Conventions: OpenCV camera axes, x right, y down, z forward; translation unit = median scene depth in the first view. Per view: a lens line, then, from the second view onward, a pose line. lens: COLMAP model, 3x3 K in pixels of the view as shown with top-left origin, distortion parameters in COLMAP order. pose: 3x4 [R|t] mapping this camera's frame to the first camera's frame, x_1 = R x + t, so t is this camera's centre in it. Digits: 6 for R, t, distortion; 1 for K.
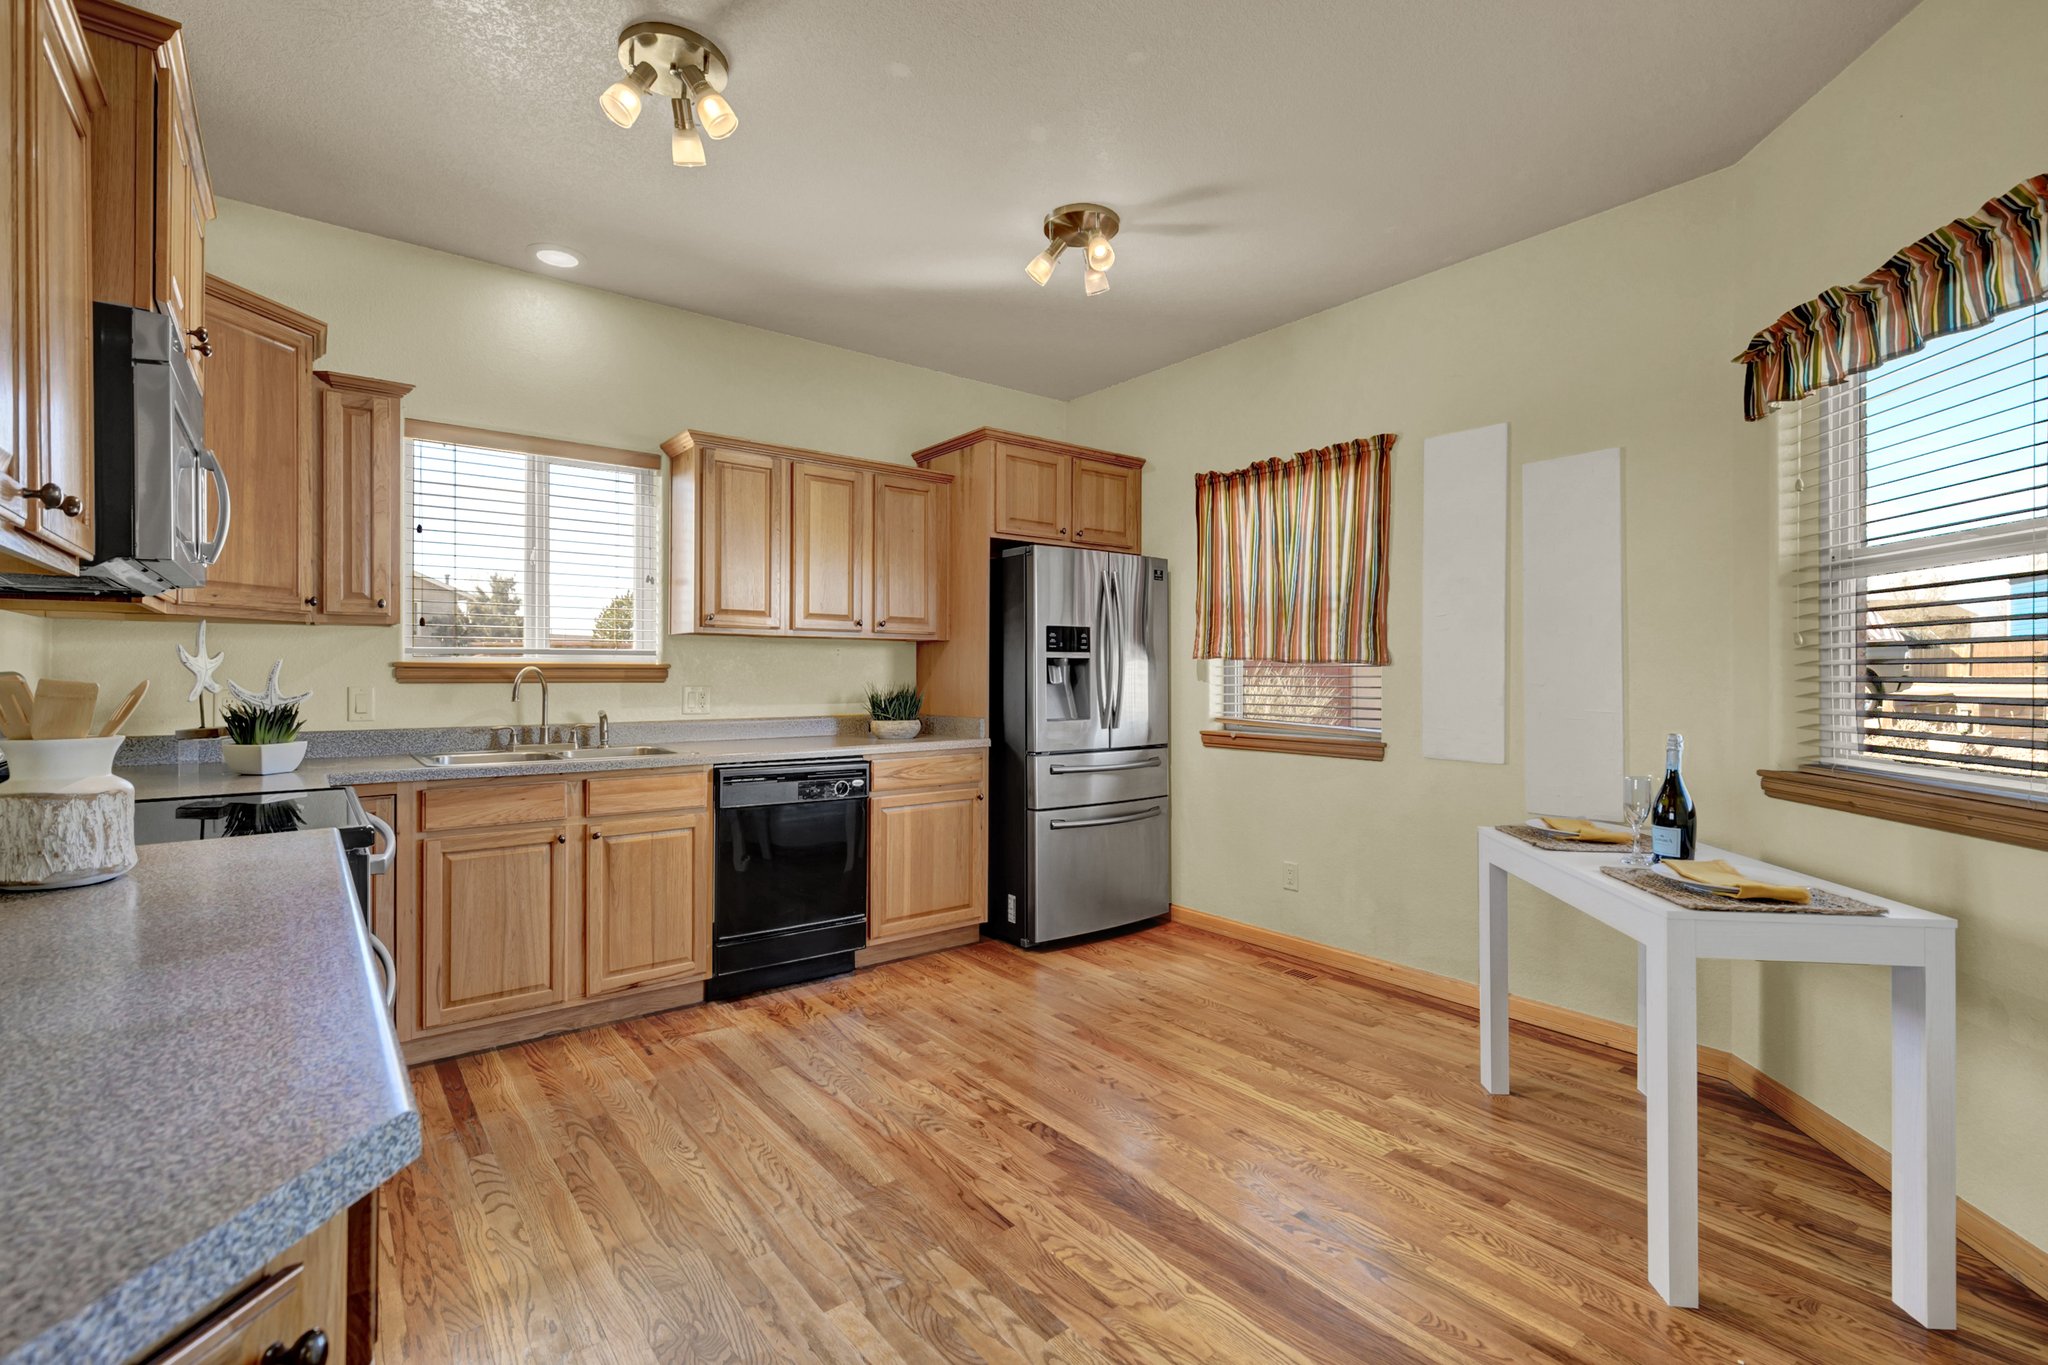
lens RADIAL K [[922.8, 0, 1029.6], [0, 922.8, 672.4], [0, 0, 1]] dist [0.010192, -0.002973]
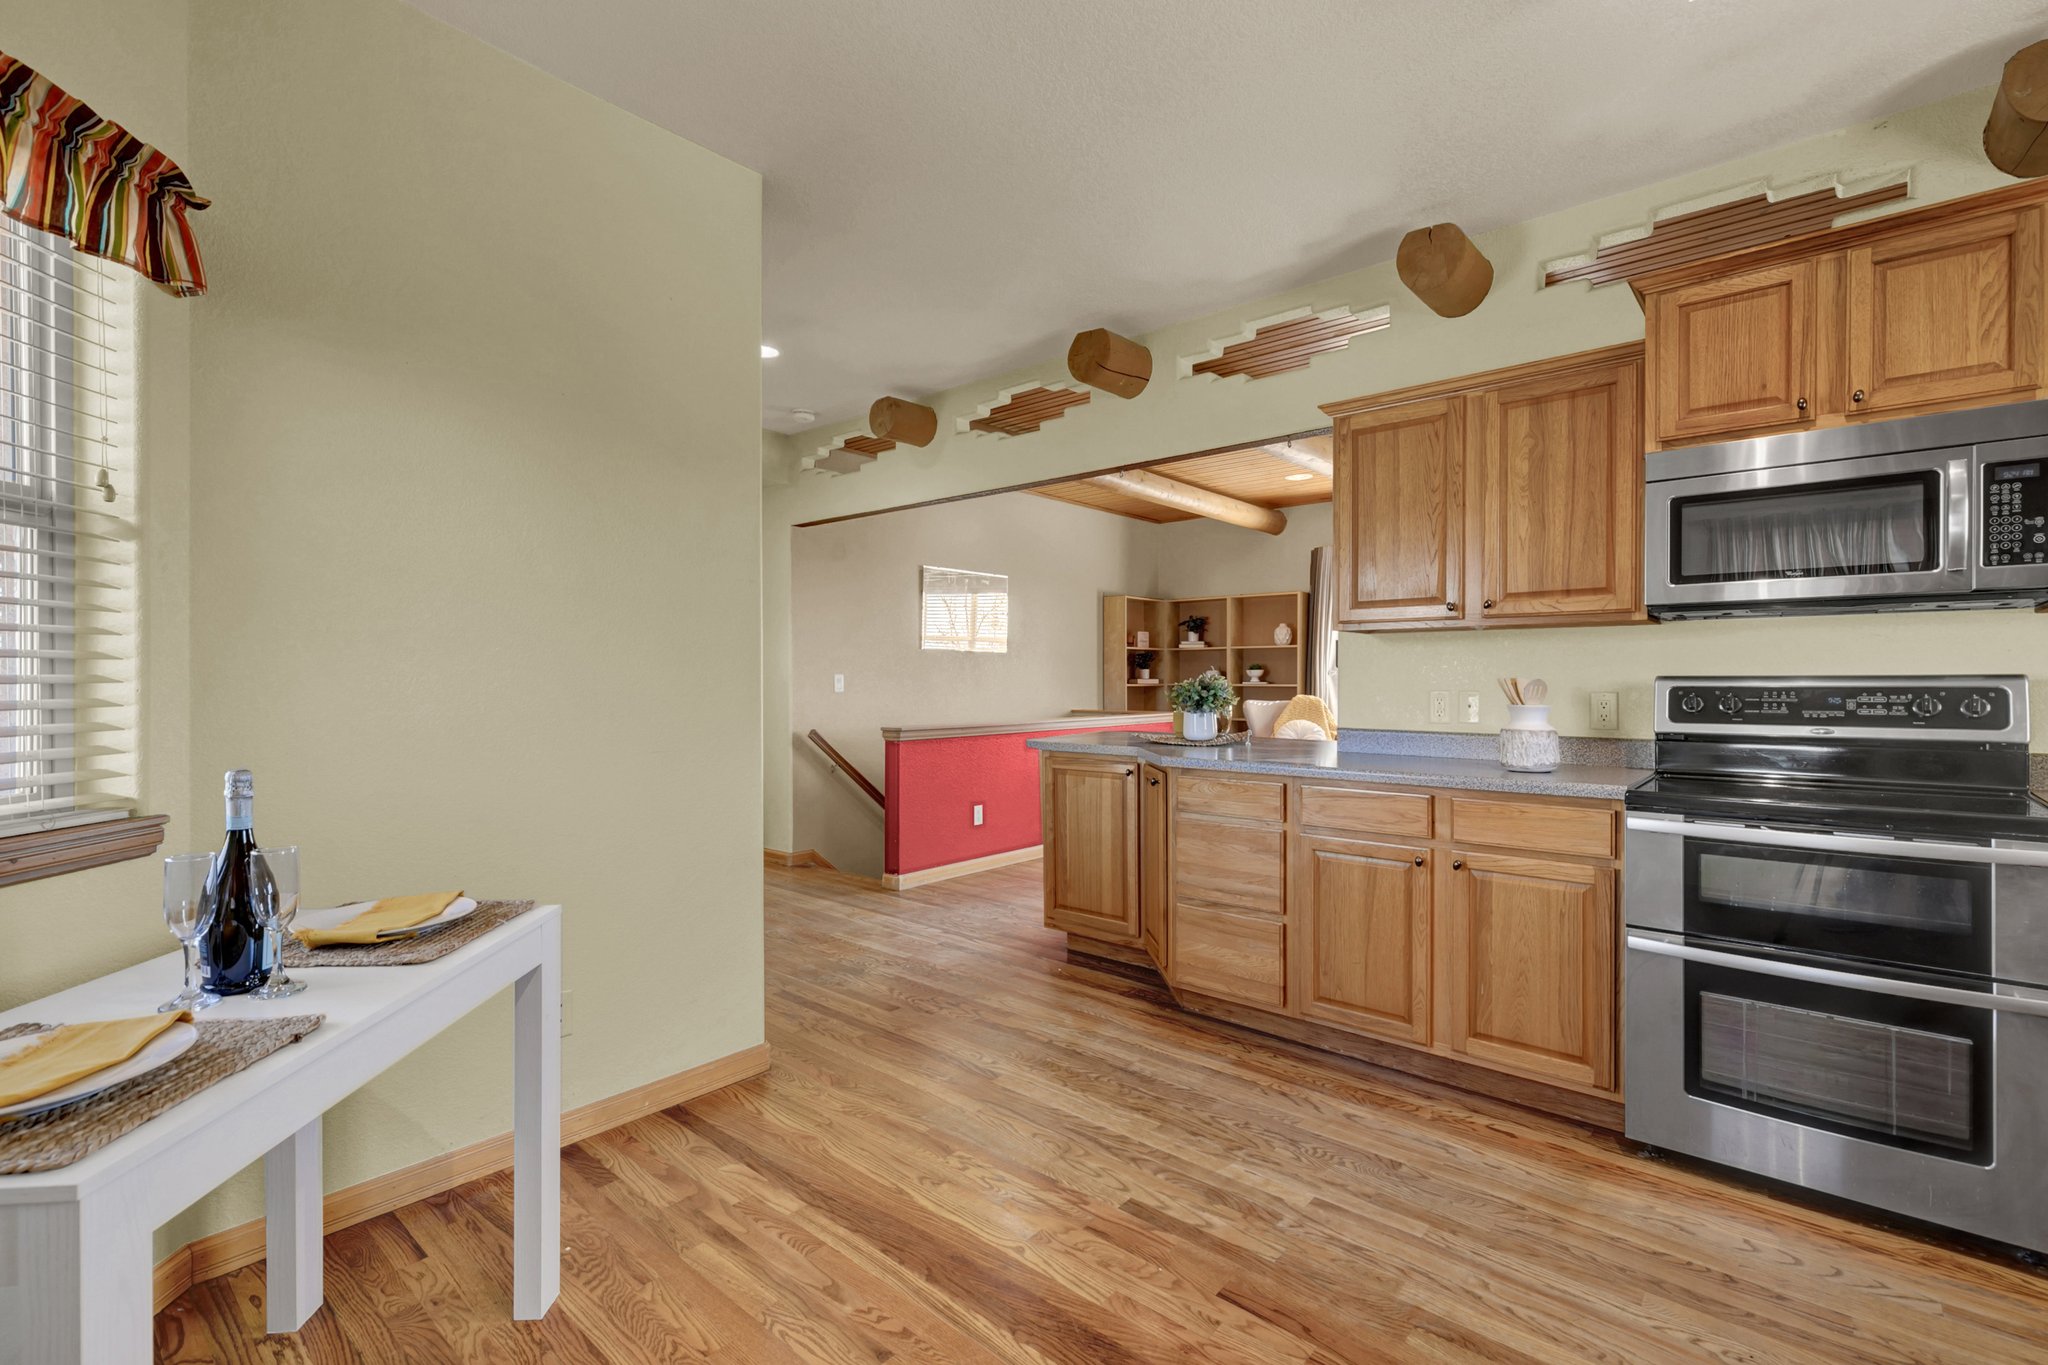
lens RADIAL K [[922.8, 0, 1020.8], [0, 922.8, 681.6], [0, 0, 1]] dist [0.010192, -0.002973]
pose [[-0.983601, -0.001271, -0.180354, 0.215512], [-0.002257, 0.999984, 0.005264, 0.003145], [0.180345, 0.005585, -0.983588, 1.202993]]
